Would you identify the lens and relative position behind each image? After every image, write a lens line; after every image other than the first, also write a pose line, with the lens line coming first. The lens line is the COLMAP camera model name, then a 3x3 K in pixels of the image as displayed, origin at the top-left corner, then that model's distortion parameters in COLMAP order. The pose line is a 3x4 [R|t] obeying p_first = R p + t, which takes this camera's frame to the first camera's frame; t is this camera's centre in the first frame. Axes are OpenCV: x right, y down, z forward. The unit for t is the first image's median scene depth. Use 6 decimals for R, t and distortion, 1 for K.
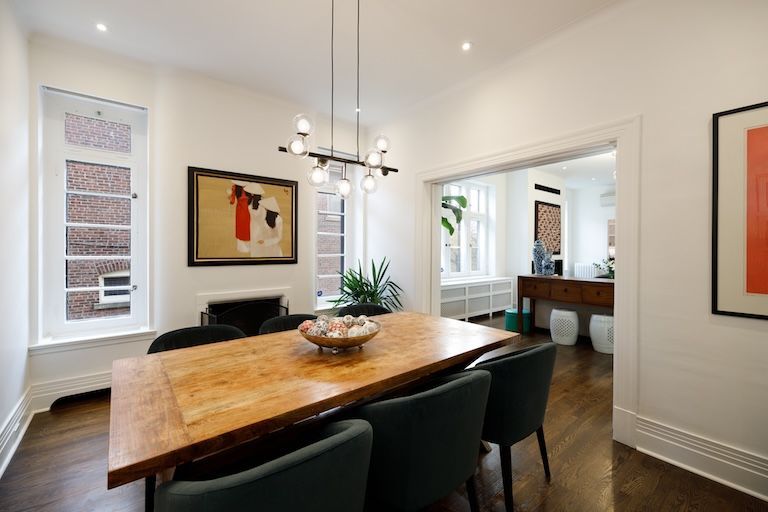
lens RADIAL K [[322.7, 0, 380.8], [0, 322.7, 247.5], [0, 0, 1]] dist [-0.000056, 0.000001]
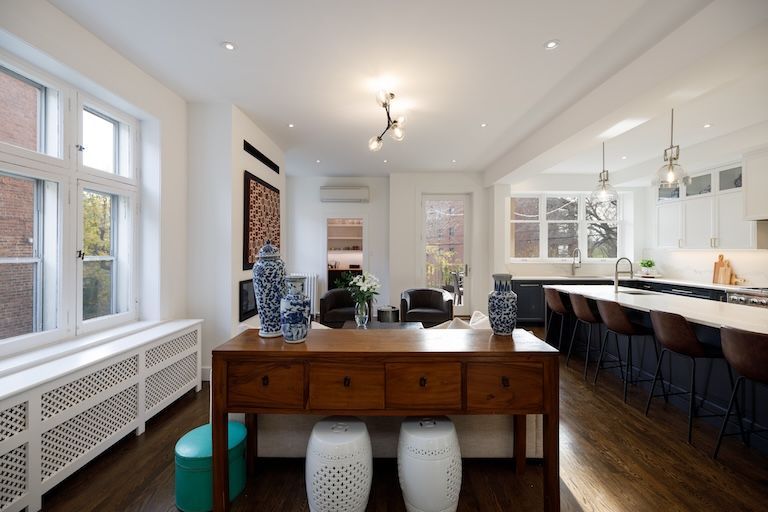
lens RADIAL K [[322.7, 0, 380.8], [0, 322.7, 247.5], [0, 0, 1]] dist [-0.000056, 0.000001]
pose [[0.636027, 0.001569, 0.771665, 0.202474], [0.001780, 0.999992, -0.003500, -0.012629], [-0.771664, 0.003600, 0.636020, 0.473627]]
